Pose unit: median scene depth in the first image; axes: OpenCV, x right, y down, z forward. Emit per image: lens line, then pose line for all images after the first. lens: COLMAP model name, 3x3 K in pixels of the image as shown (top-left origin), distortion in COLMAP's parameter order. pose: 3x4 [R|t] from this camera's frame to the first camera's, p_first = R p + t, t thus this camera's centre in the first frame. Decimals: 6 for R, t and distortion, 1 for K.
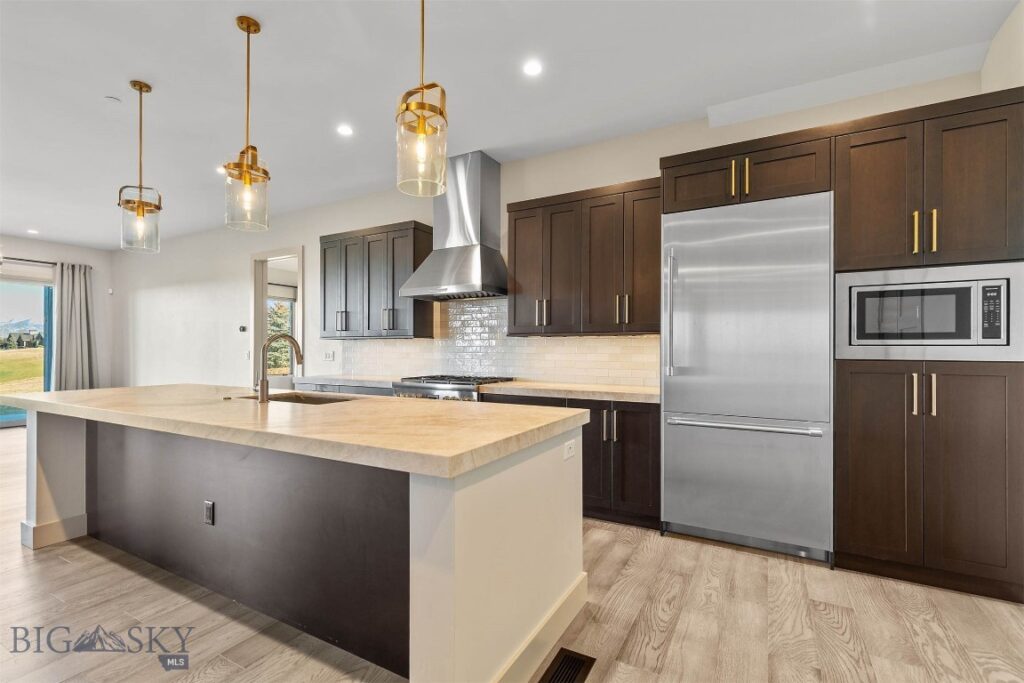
lens RADIAL K [[459.1, 0, 513.6], [0, 459.1, 345.9], [0, 0, 1]] dist [0.006196, -0.000255]
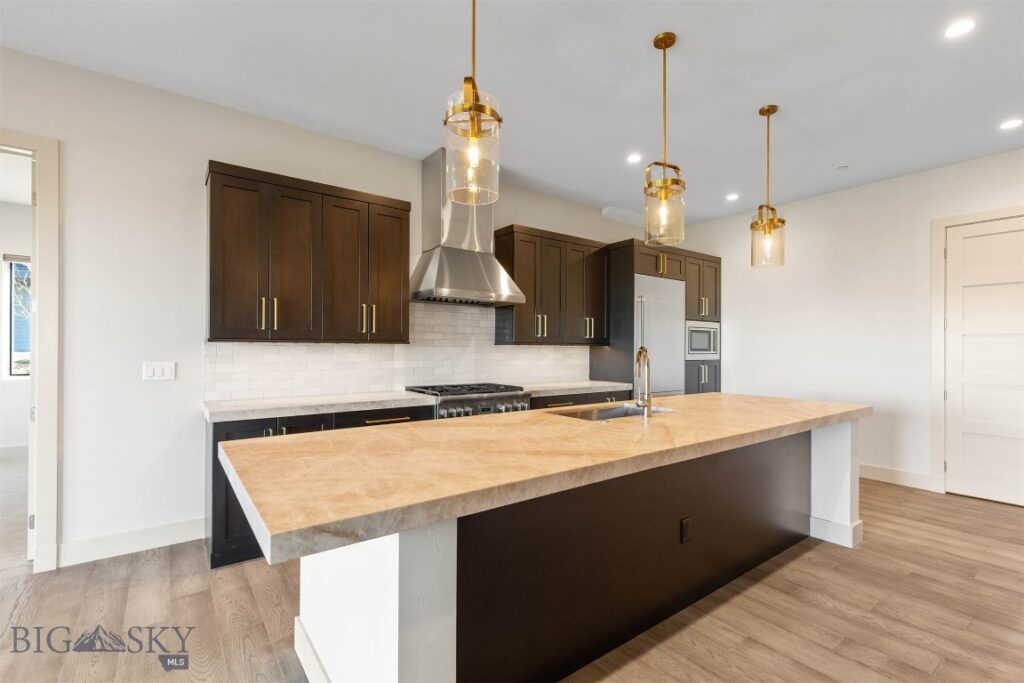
lens RADIAL K [[459.1, 0, 511.8], [0, 459.1, 345.8], [0, 0, 1]] dist [0.006196, -0.000255]
pose [[0.411392, 0.019986, 0.911239, -1.603914], [-0.000123, 0.999761, -0.021871, 0.008168], [-0.911458, 0.008885, 0.411296, 0.885579]]
